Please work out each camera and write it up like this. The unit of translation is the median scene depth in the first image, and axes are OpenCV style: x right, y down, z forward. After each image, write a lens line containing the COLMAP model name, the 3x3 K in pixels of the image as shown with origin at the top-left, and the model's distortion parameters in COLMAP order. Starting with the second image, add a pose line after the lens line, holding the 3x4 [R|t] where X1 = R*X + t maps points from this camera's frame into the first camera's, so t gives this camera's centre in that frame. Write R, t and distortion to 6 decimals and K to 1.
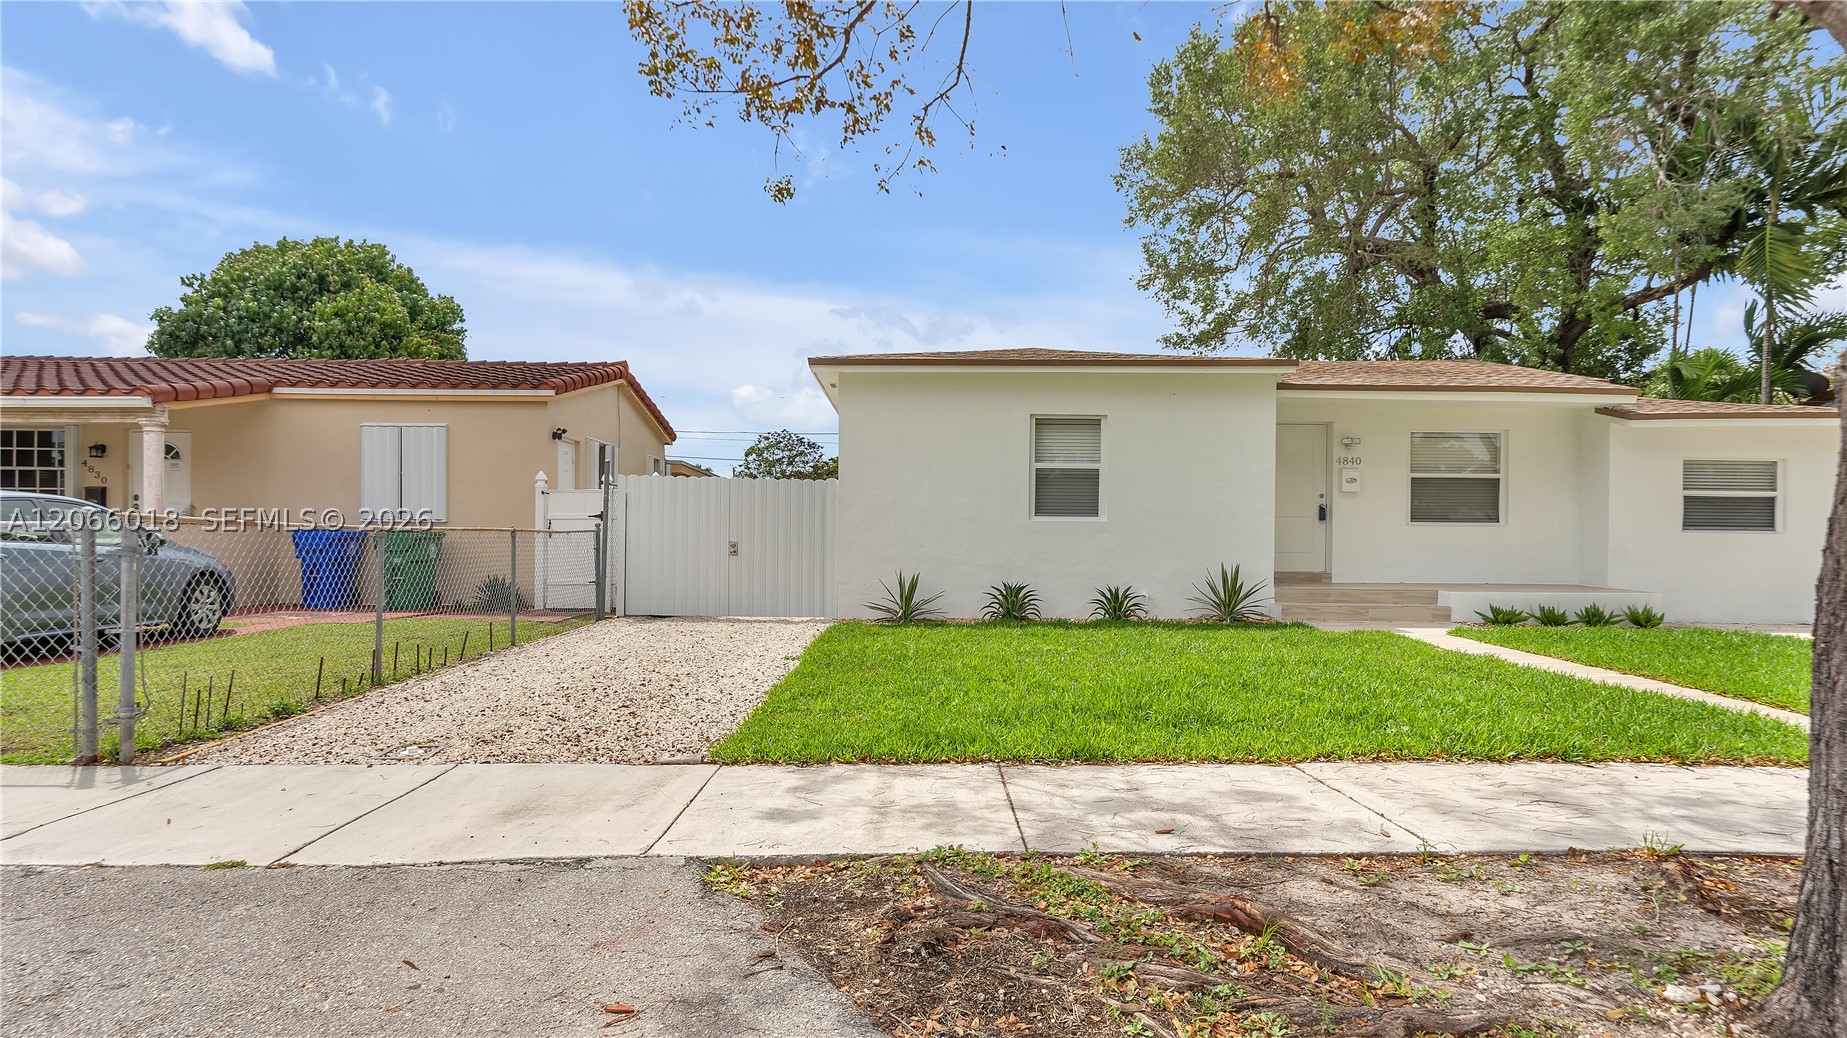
lens RADIAL K [[1029.4, 0, 926.6], [0, 1029.4, 523.0], [0, 0, 1]] dist [0.001579, 0.001071]
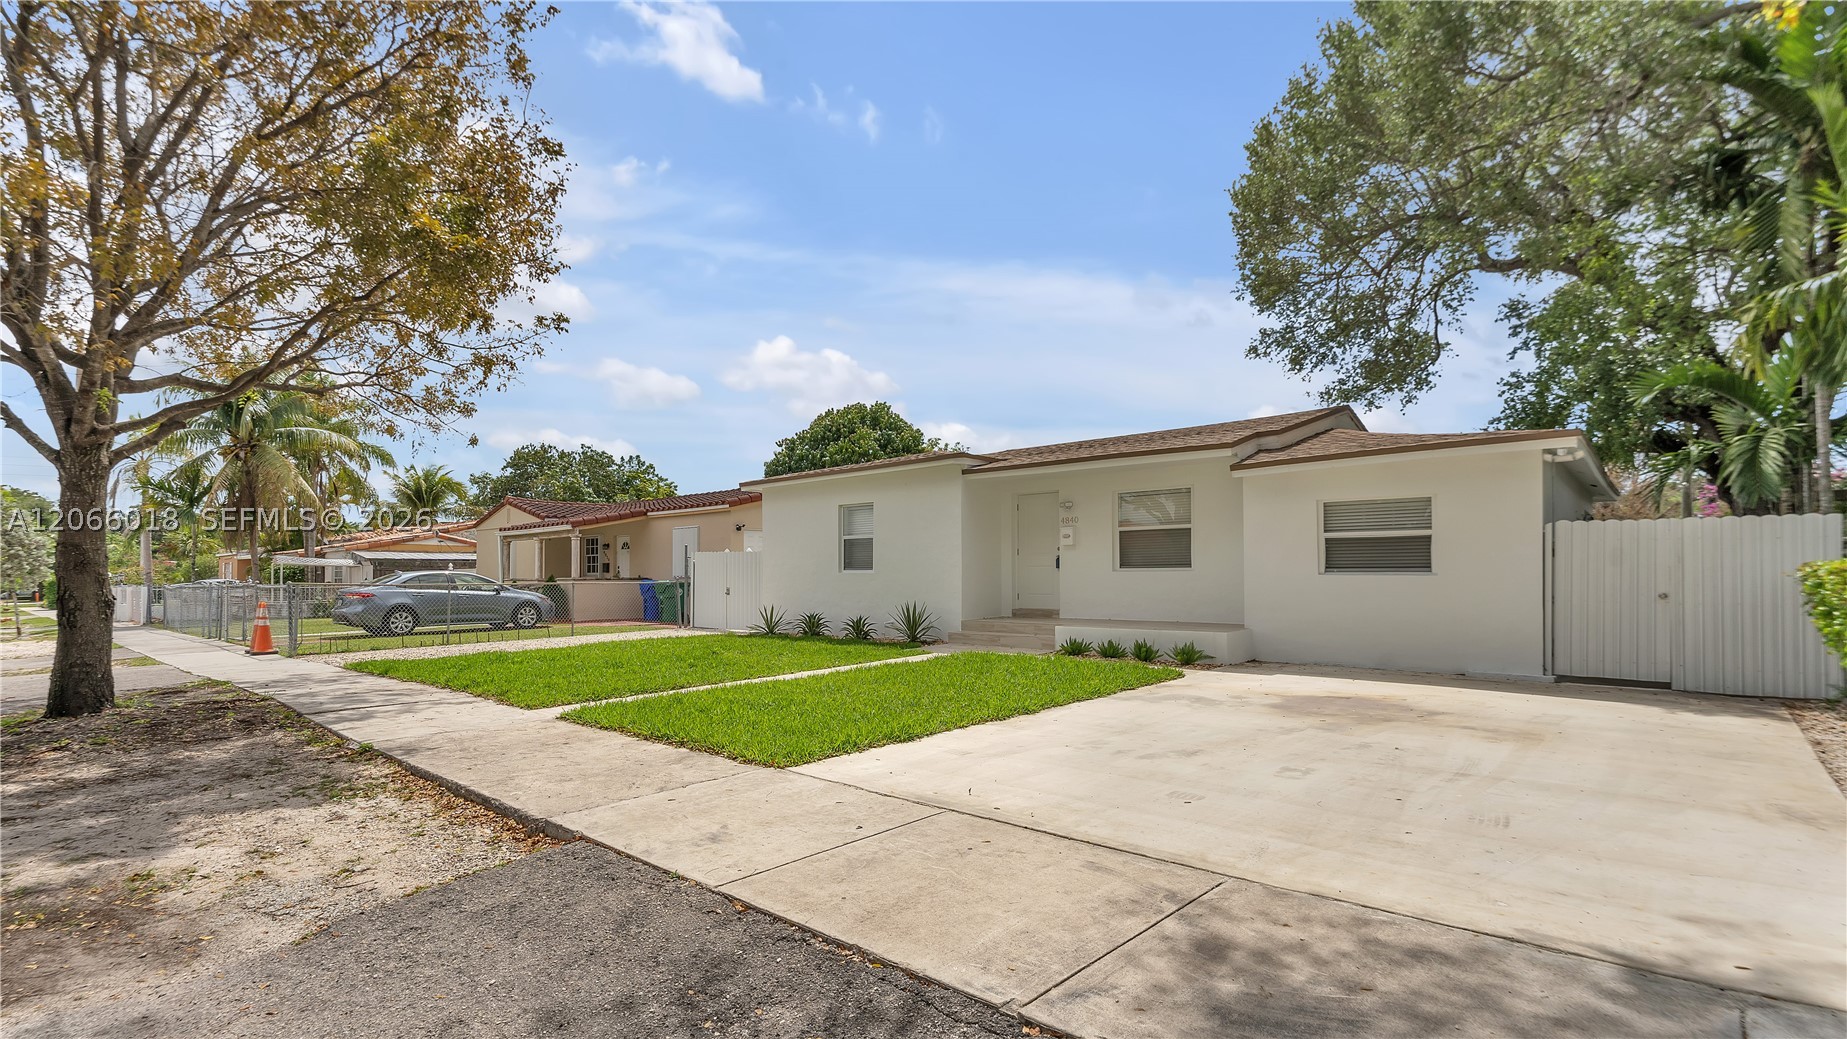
lens RADIAL K [[855.9, 0, 914.3], [0, 855.9, 523.1], [0, 0, 1]] dist [-0.000015, 0.000015]
pose [[0.738994, -0.054899, -0.671472, 0.995074], [0.019648, 0.998007, -0.059972, 0.001503], [0.673425, 0.031125, 0.738600, 0.113182]]
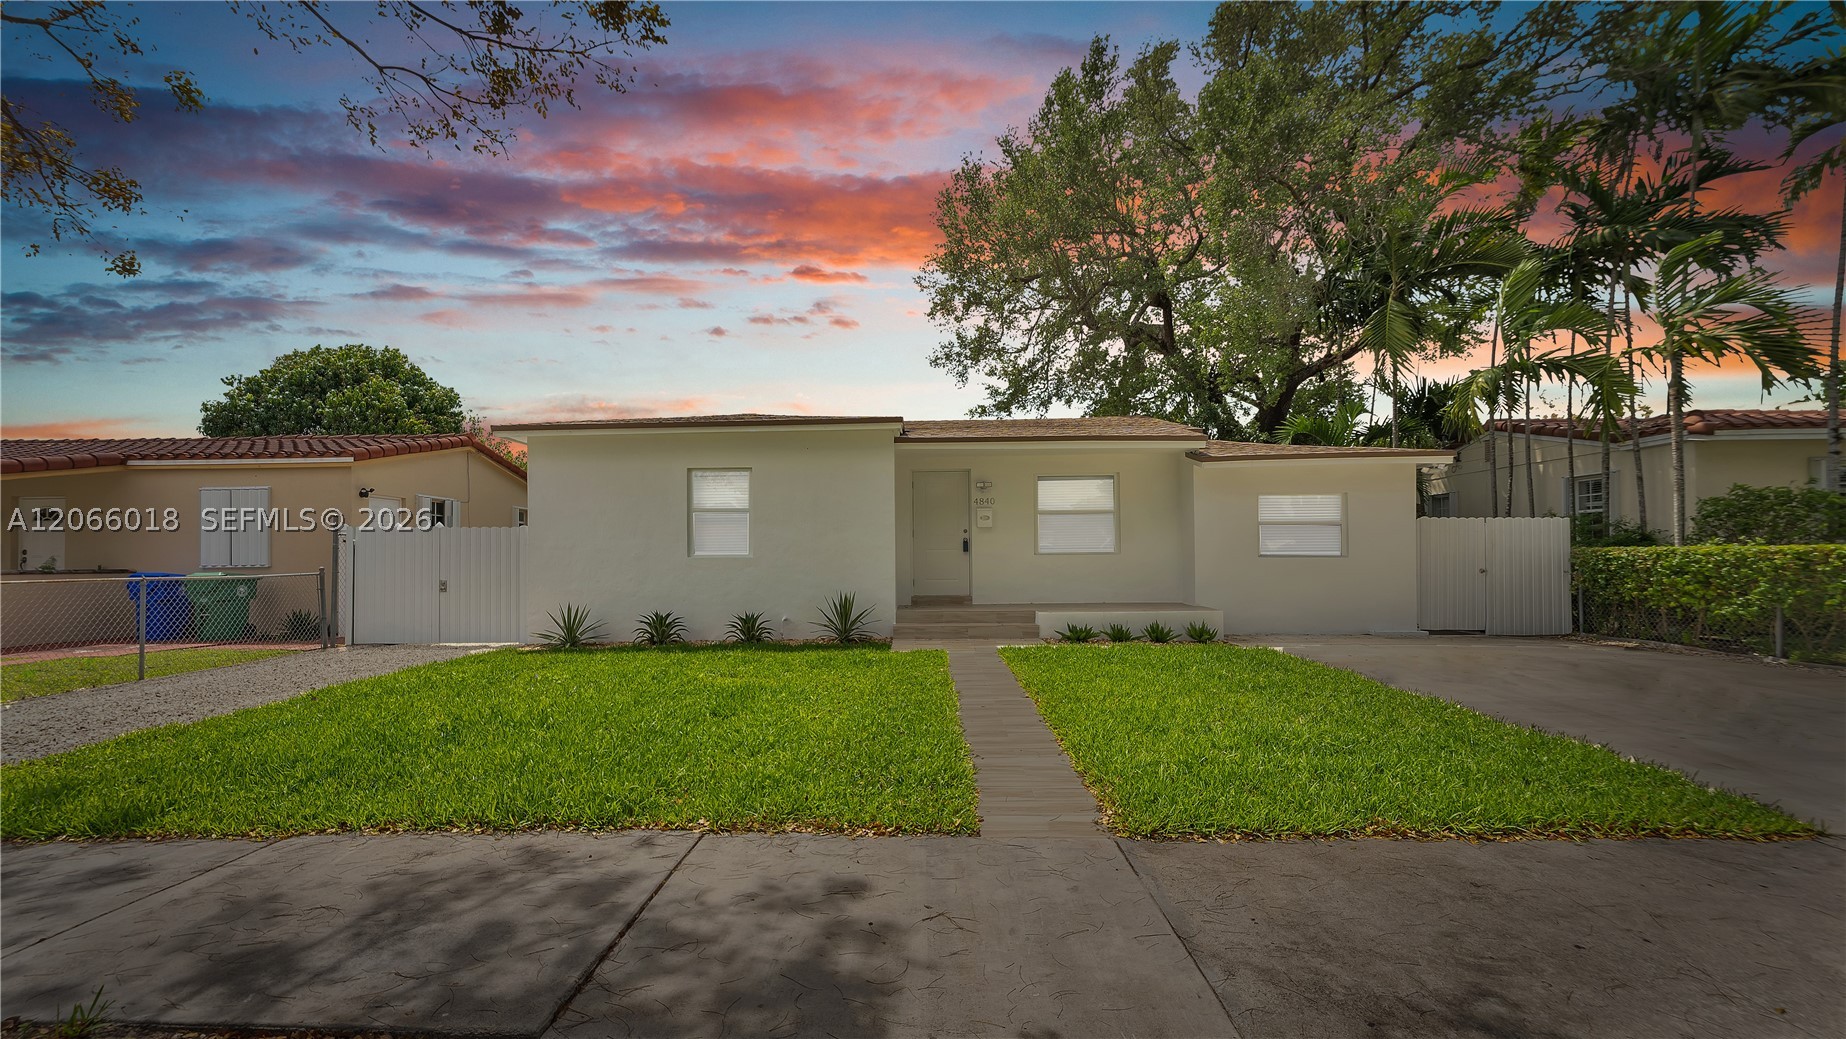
lens RADIAL K [[764.3, 0, 914.2], [0, 764.3, 548.7], [0, 0, 1]] dist [-0.001501, -0.000303]
pose [[0.999558, -0.019625, -0.022353, 0.357528], [0.019560, 0.999804, -0.003097, -0.005145], [0.022409, 0.002658, 0.999745, 0.121606]]
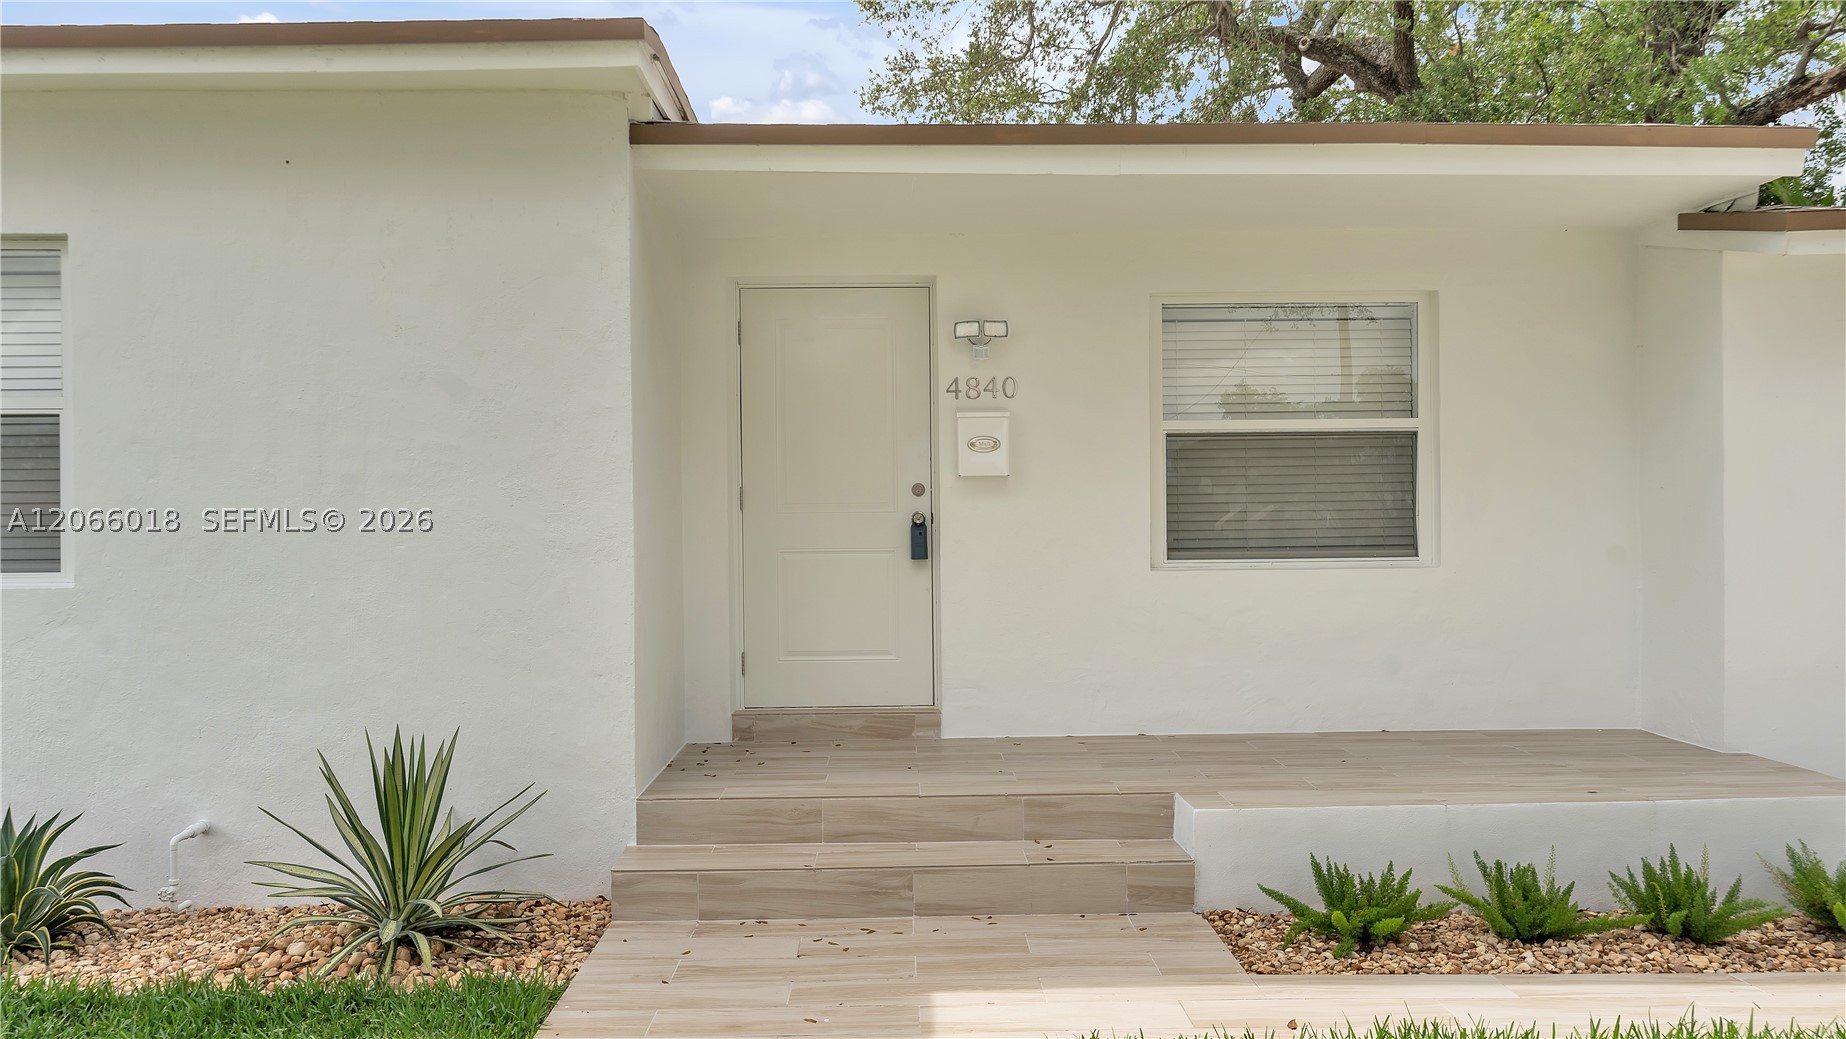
lens RADIAL K [[1267.1, 0, 923.2], [0, 1267.1, 531.6], [0, 0, 1]] dist [0.001883, -0.001326]
pose [[0.999737, -0.019498, 0.012067, 0.394698], [0.019440, 0.999799, 0.004919, -0.014629], [-0.012161, -0.004684, 0.999915, 0.587885]]
